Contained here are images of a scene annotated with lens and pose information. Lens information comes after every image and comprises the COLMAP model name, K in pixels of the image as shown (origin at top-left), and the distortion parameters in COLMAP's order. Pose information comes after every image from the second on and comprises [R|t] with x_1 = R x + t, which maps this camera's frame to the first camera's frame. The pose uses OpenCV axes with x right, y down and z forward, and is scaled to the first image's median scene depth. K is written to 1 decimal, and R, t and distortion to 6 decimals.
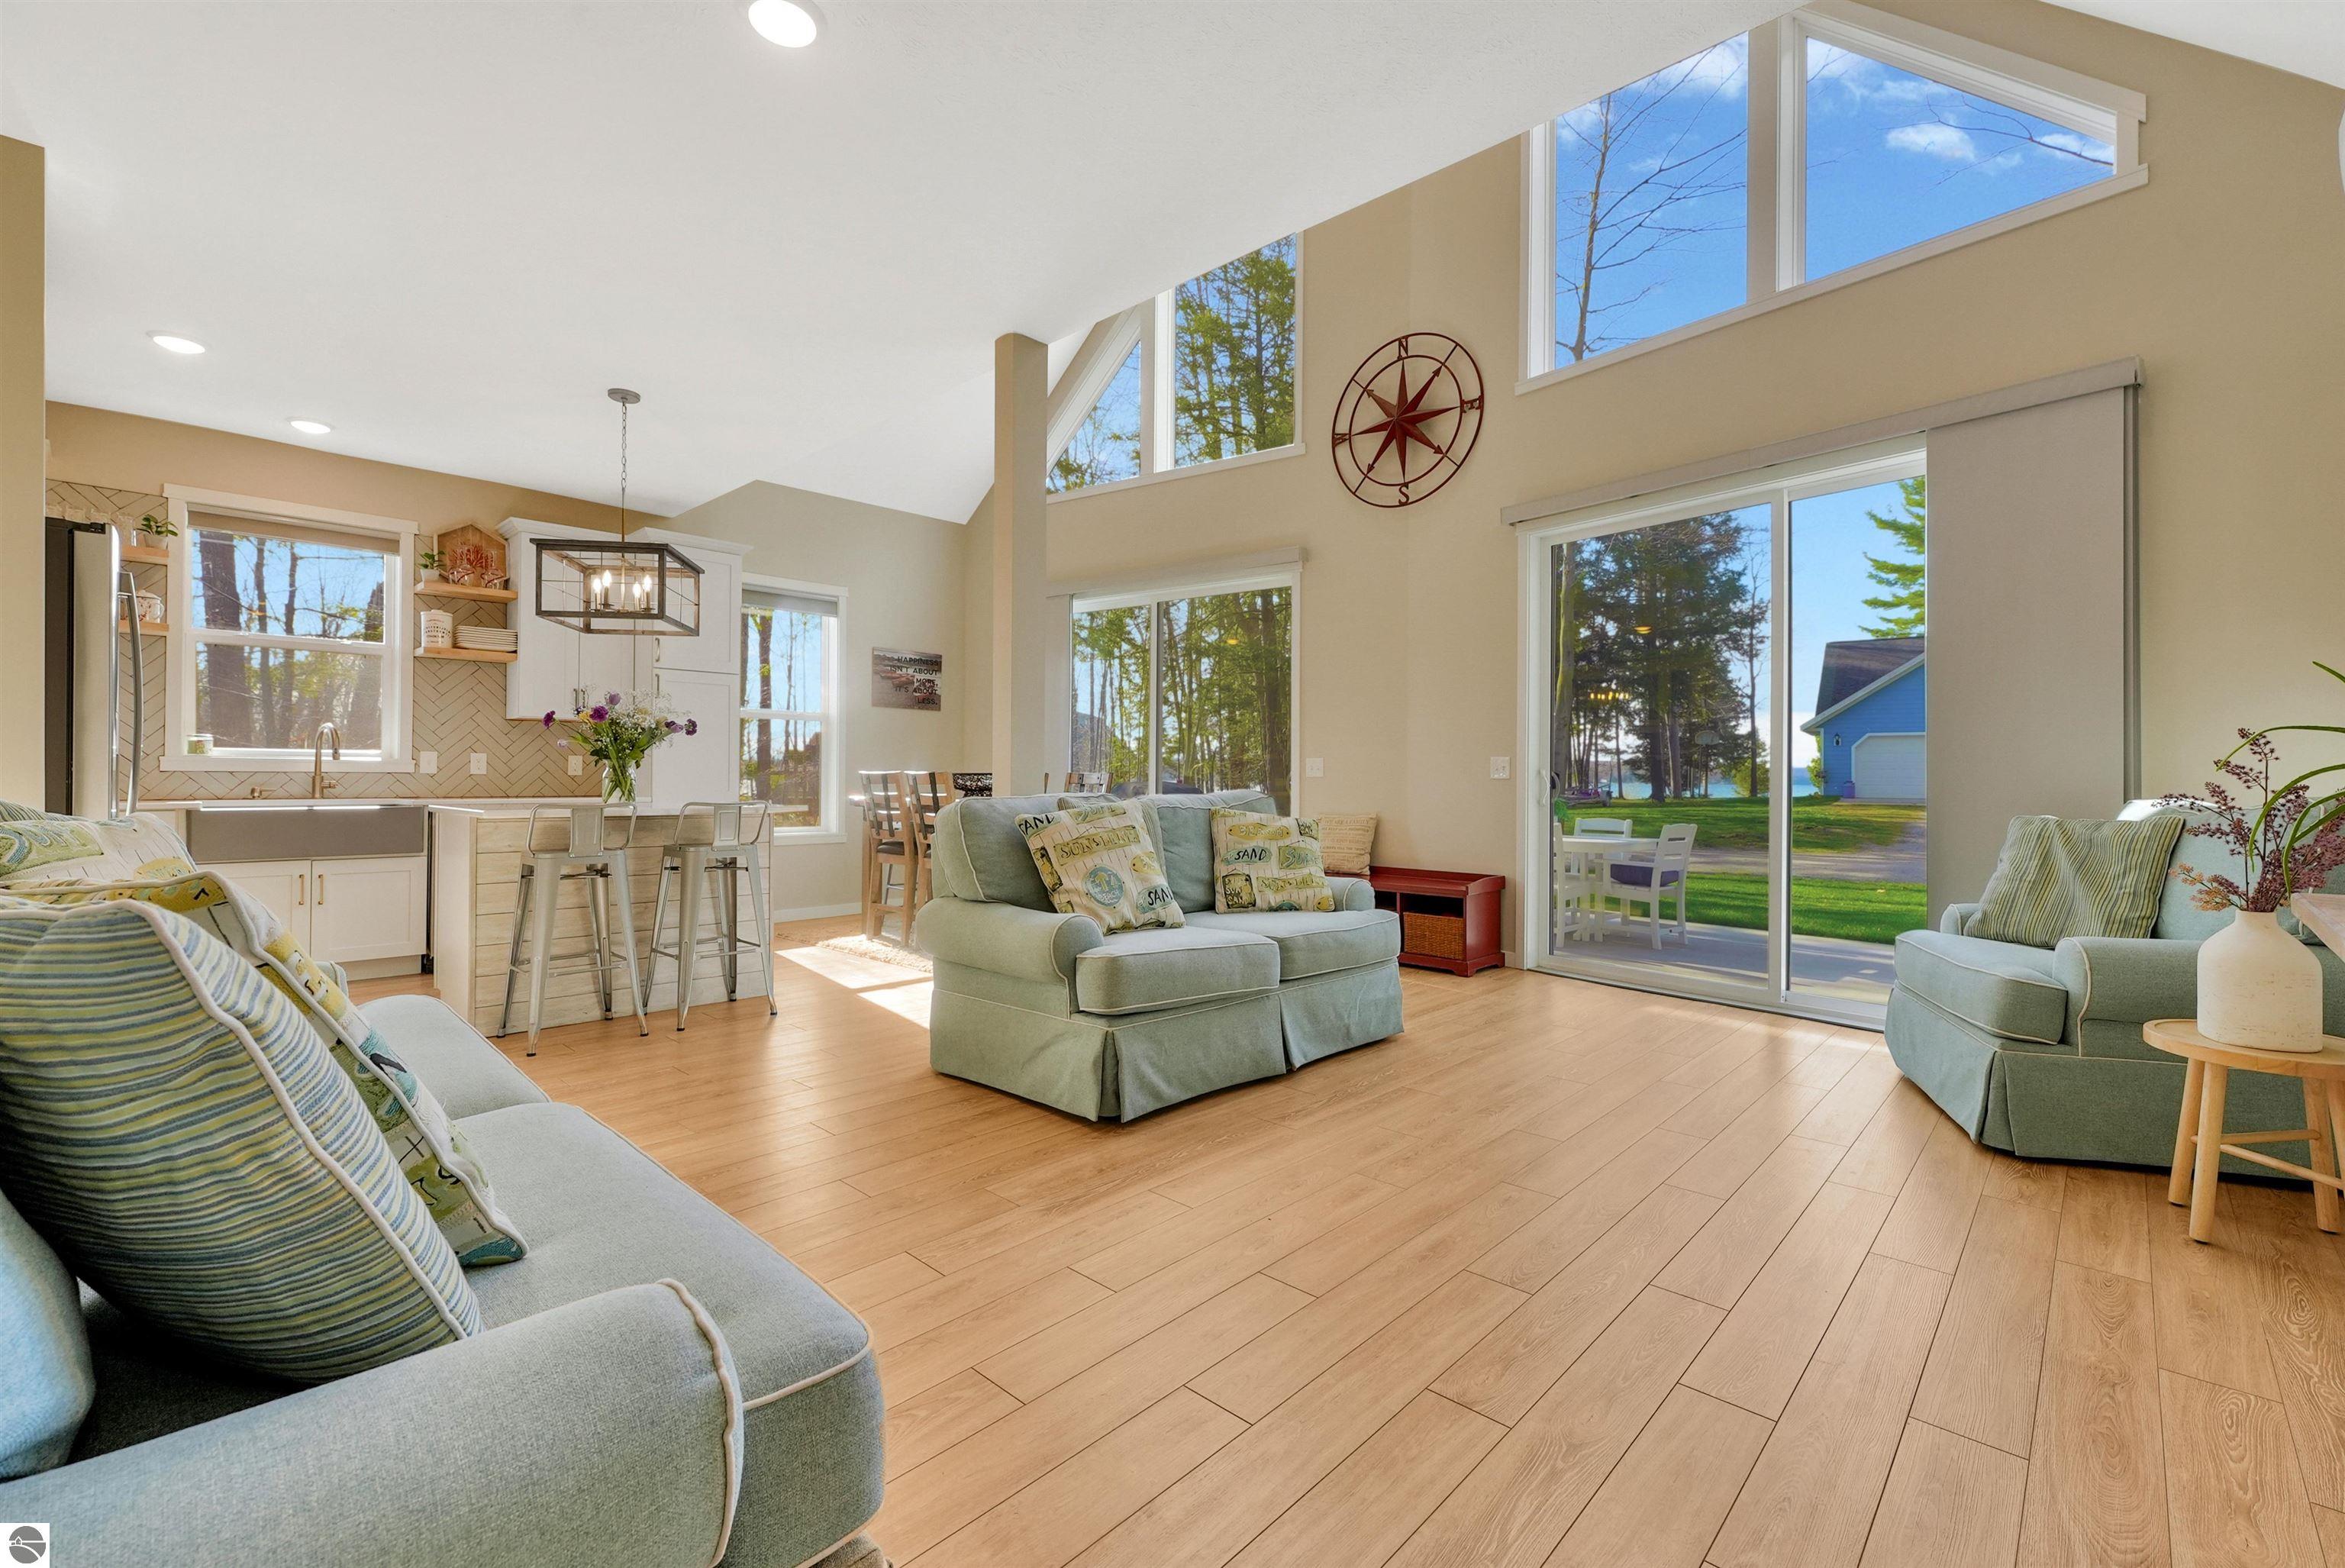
lens RADIAL K [[1003.2, 0, 1171.1], [0, 1003.2, 768.9], [0, 0, 1]] dist [0.019858, 0.000250]
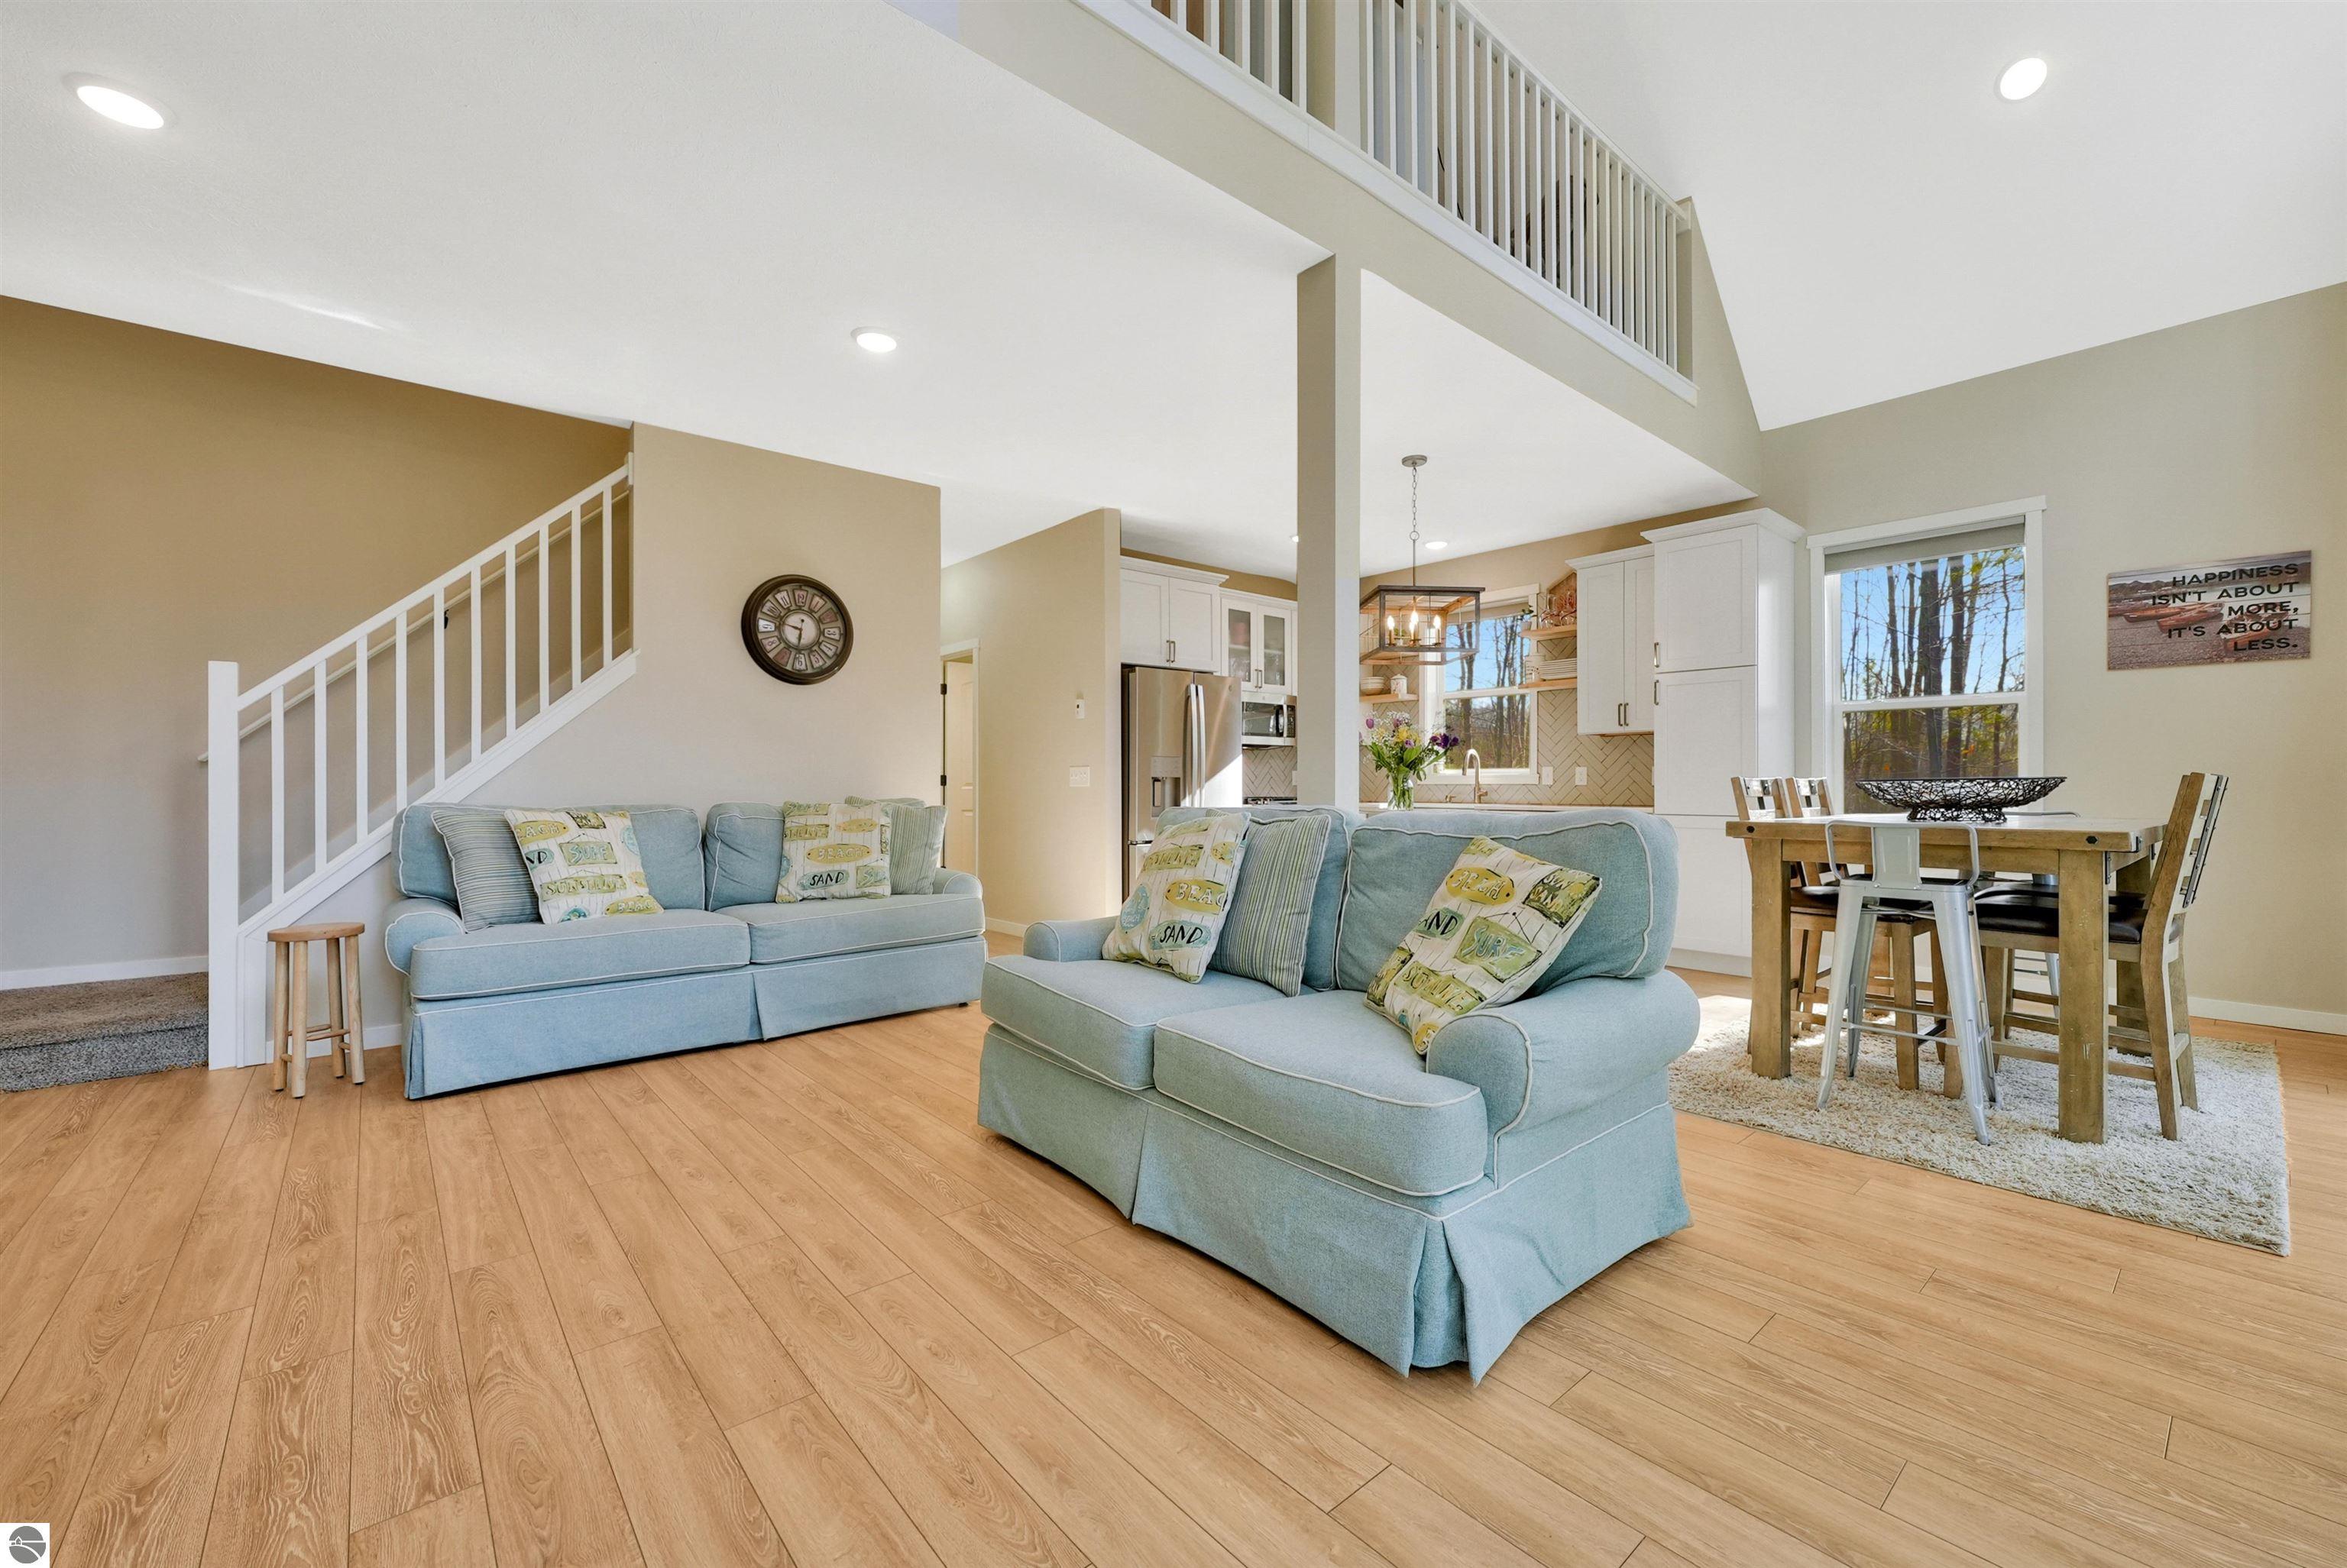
lens RADIAL K [[949.2, 0, 1188.3], [0, 949.2, 778.7], [0, 0, 1]] dist [-0.004088, 0.002023]
pose [[-0.101769, -0.013191, -0.994721, 0.440780], [0.010333, 0.999844, -0.014316, 0.008550], [0.994754, -0.011735, -0.101616, 0.650165]]
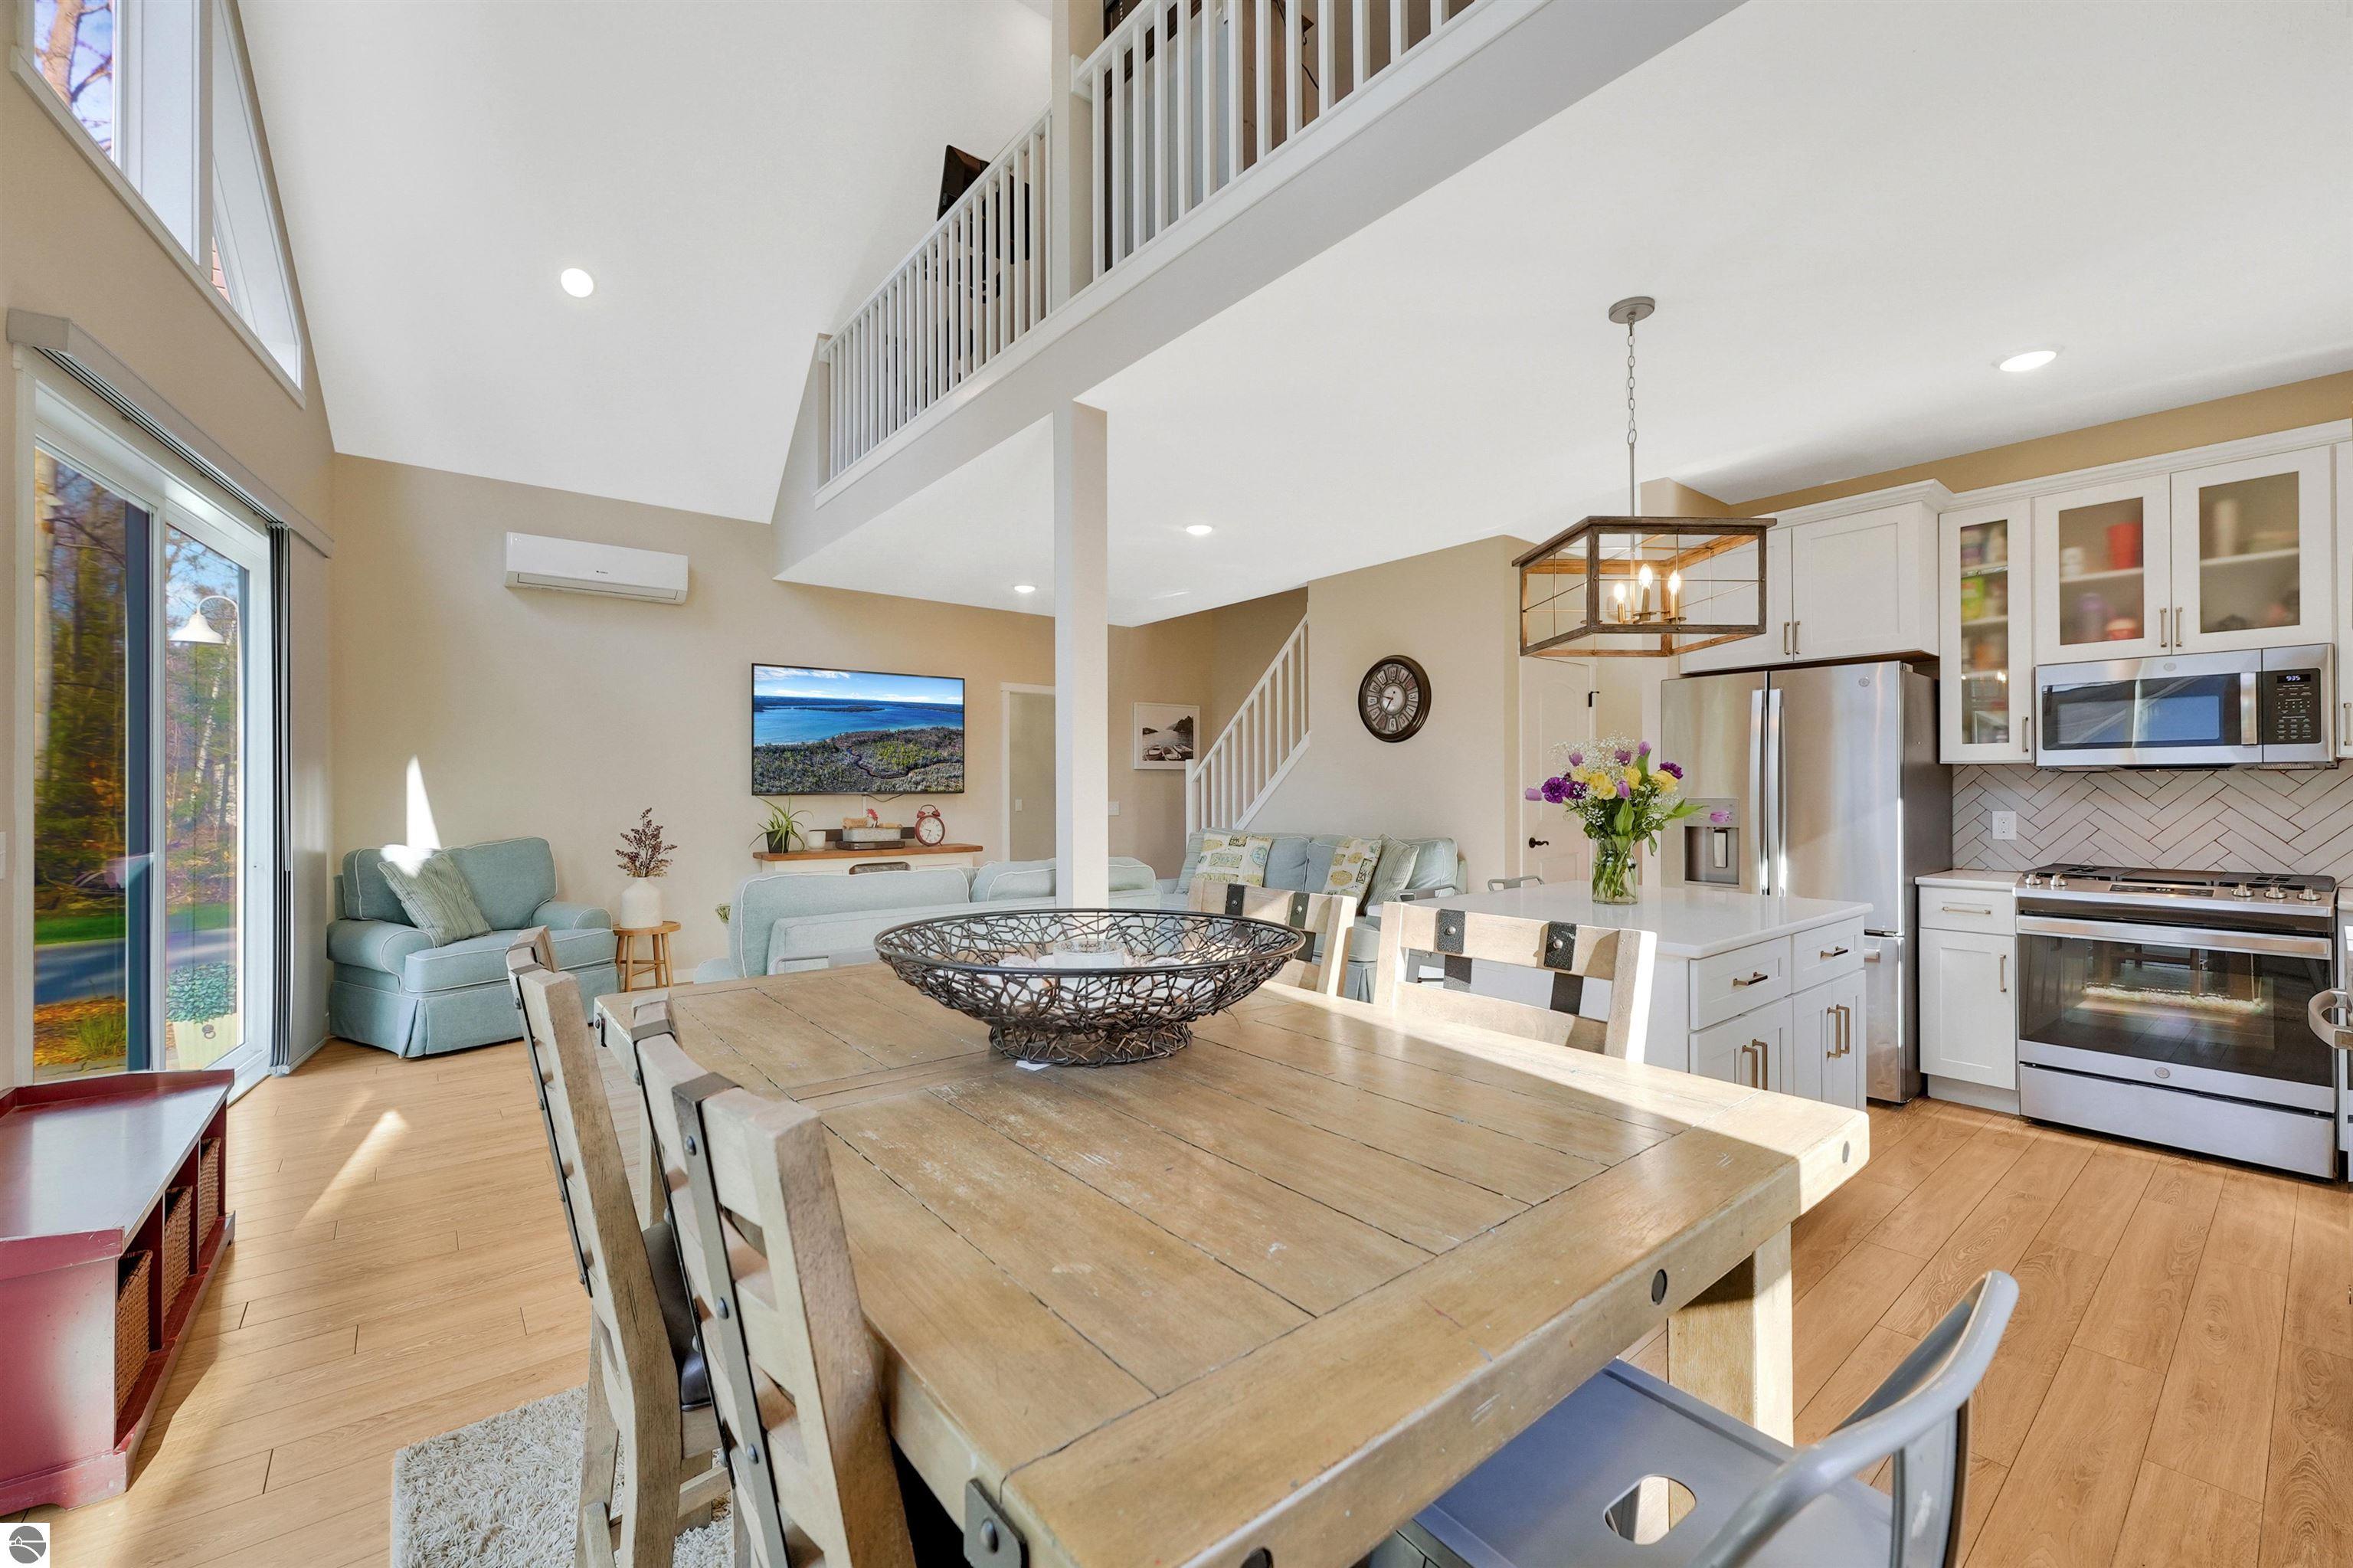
lens RADIAL K [[951.8, 0, 1167.1], [0, 951.8, 779.8], [0, 0, 1]] dist [-0.004088, 0.002023]
pose [[-0.988431, -0.000951, 0.151671, -0.263458], [-0.003304, 0.999878, -0.015263, -0.031574], [-0.151638, -0.015587, -0.988313, 1.297434]]
